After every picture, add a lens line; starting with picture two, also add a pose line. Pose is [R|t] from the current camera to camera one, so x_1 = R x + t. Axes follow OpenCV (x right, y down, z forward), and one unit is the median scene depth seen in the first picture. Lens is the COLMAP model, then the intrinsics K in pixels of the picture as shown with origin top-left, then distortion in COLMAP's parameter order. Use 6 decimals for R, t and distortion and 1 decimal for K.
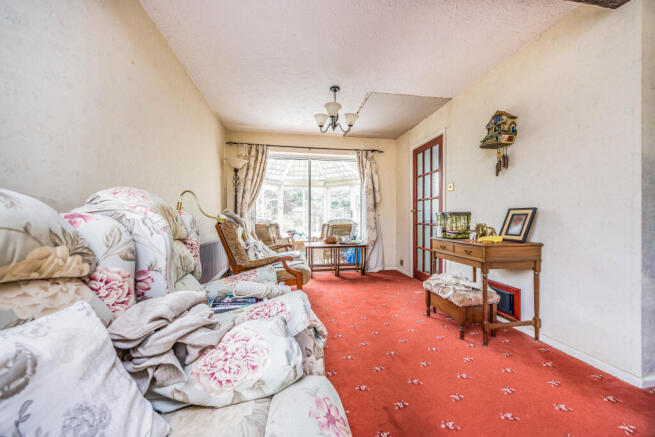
lens RADIAL K [[253.1, 0, 326.4], [0, 253.1, 216.3], [0, 0, 1]] dist [-0.006184, 0.000587]
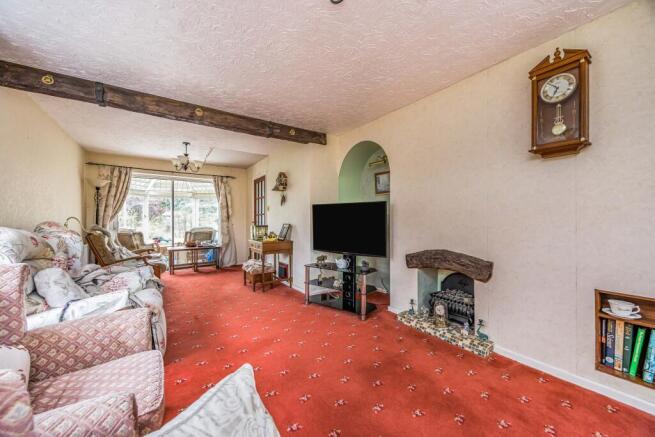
lens RADIAL K [[253.1, 0, 330.4], [0, 253.1, 218.2], [0, 0, 1]] dist [-0.006184, 0.000587]
pose [[0.903429, 0.001508, 0.428736, 0.115514], [0.000433, 0.999990, -0.004430, -0.035492], [-0.428738, 0.004188, 0.903419, -0.508423]]
